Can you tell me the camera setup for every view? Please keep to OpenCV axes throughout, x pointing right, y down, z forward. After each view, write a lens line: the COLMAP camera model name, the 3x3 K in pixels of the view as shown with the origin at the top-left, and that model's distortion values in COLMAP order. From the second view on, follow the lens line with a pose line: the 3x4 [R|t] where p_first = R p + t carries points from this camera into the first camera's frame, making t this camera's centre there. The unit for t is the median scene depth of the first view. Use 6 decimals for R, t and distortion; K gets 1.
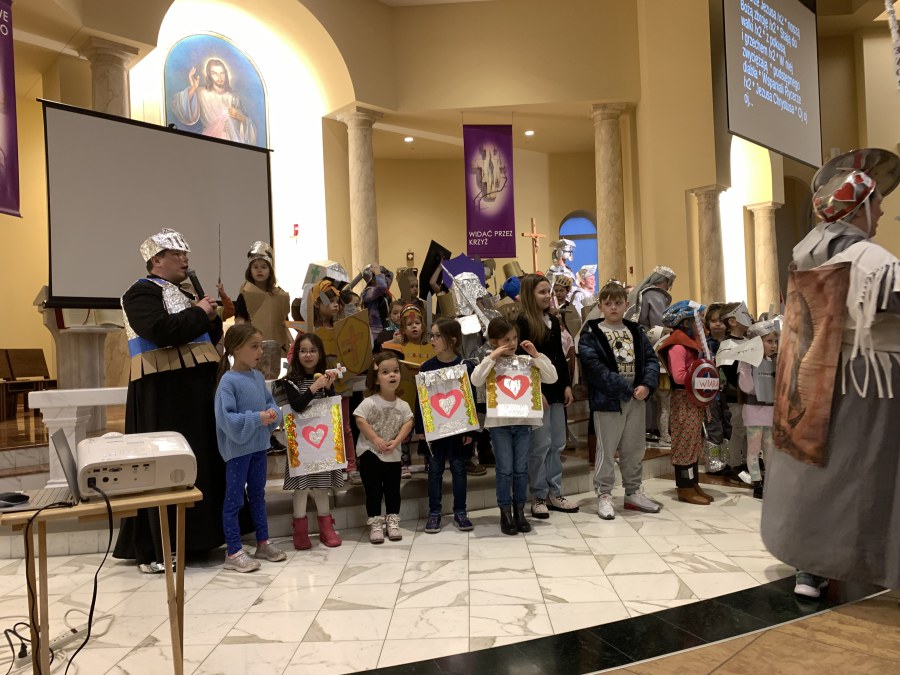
lens RADIAL K [[702.4, 0, 444.3], [0, 702.4, 330.2], [0, 0, 1]] dist [0.024723, -0.004946]
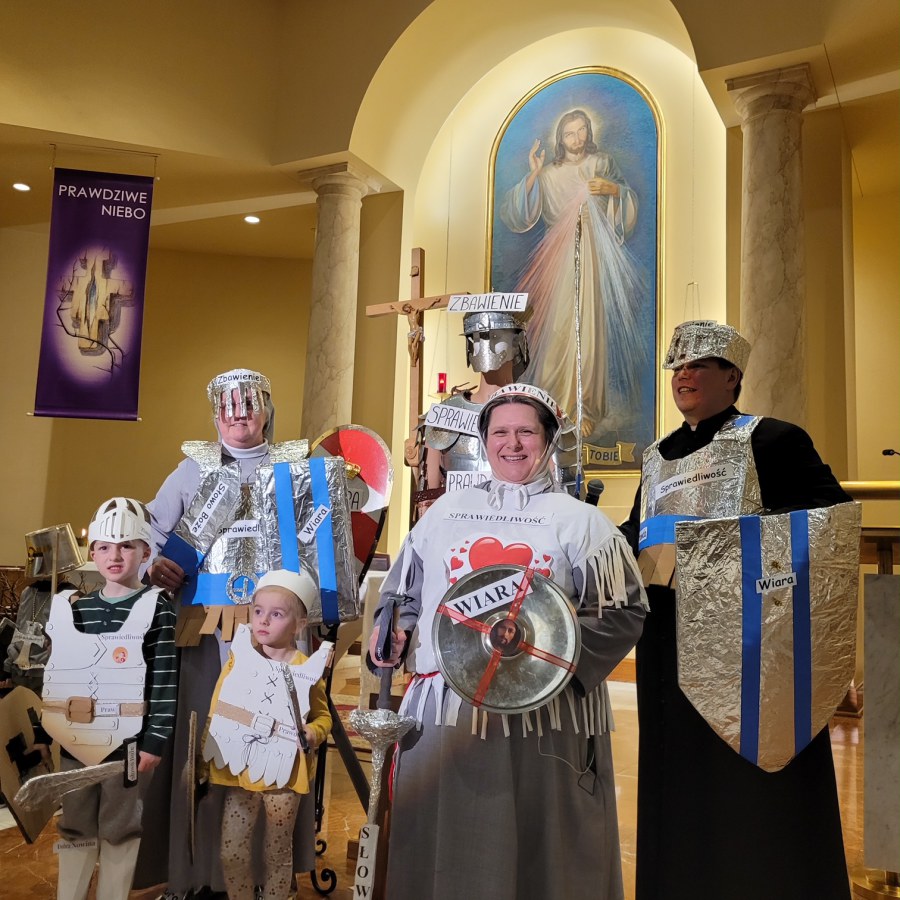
lens RADIAL K [[896.5, 0, 464.2], [0, 896.5, 450.9], [0, 0, 1]] dist [0.042920, 0.000000]
pose [[0.322882, -0.058425, -0.944634, 0.384027], [-0.014211, 0.997681, -0.066563, -0.036412], [0.946333, 0.034916, 0.321303, 0.693952]]
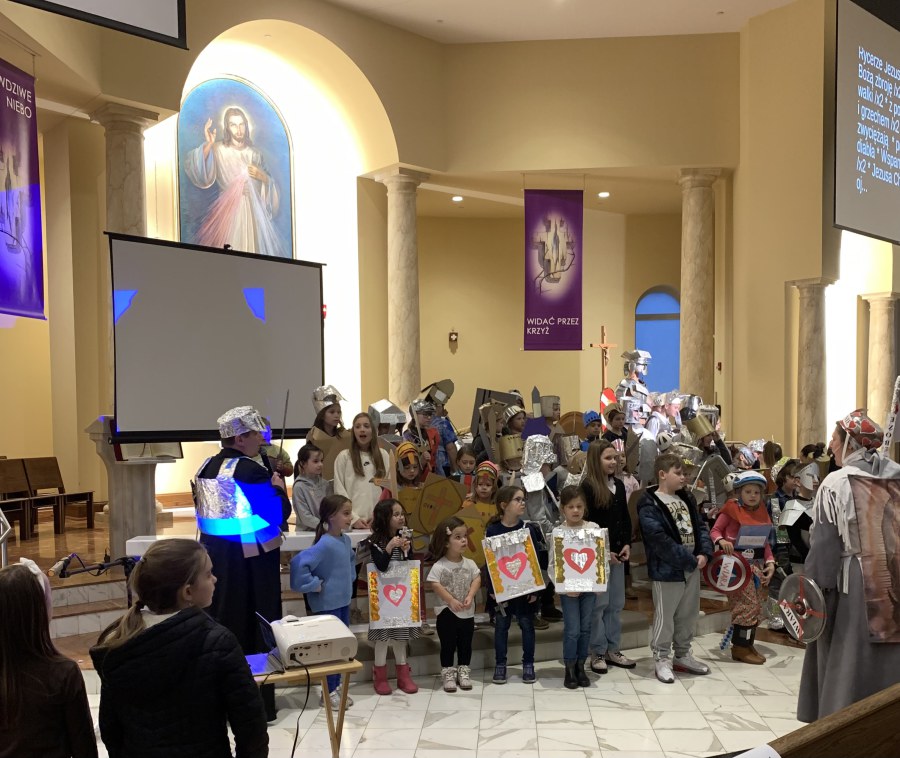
lens RADIAL K [[941.6, 0, 462.8], [0, 941.6, 443.7], [0, 0, 1]] dist [0.033096, 0.000000]
pose [[0.999398, 0.030916, -0.015734, -0.021754], [-0.029969, 0.997914, 0.057187, -0.057877], [0.017470, -0.056681, 0.998239, -0.153619]]
